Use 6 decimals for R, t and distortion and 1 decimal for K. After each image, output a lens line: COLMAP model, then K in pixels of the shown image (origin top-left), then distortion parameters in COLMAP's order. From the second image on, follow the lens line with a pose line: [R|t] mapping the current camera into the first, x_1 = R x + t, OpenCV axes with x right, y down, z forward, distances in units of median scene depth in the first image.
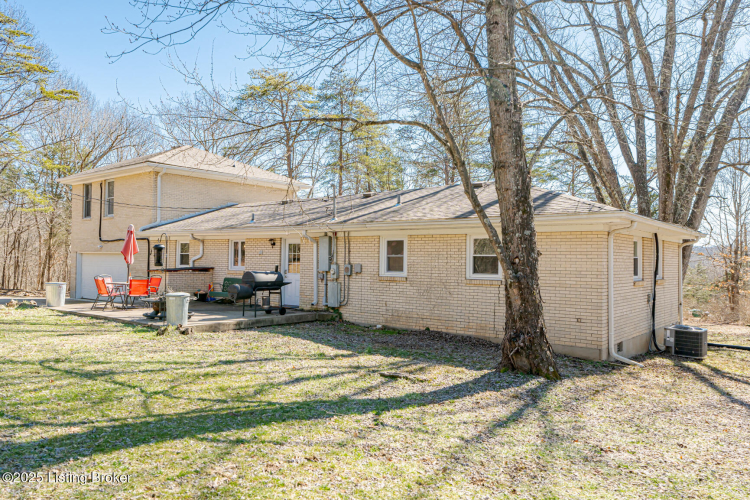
lens RADIAL K [[570.9, 0, 375.0], [0, 570.9, 250.0], [0, 0, 1]] dist [0.003329, 0.001691]
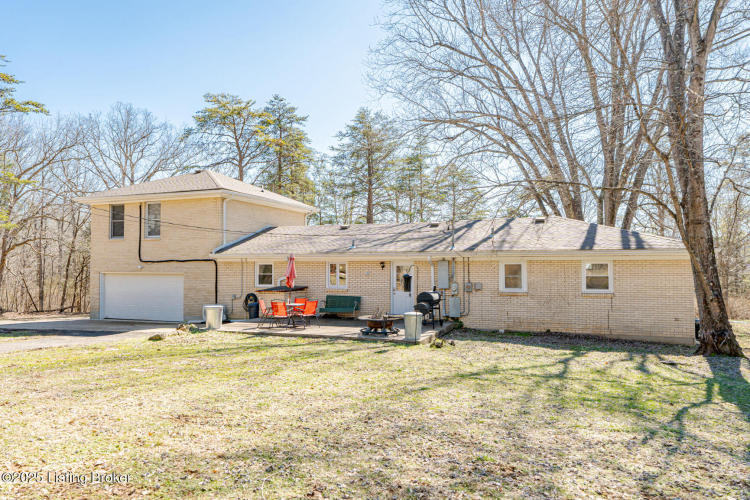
lens RADIAL K [[524.6, 0, 375.0], [0, 524.6, 250.0], [0, 0, 1]] dist [-0.003731, -0.001010]
pose [[0.948176, -0.005243, 0.317702, -0.606037], [0.008458, 0.999926, -0.008740, -0.039313], [-0.317633, 0.010974, 0.948150, -0.037146]]
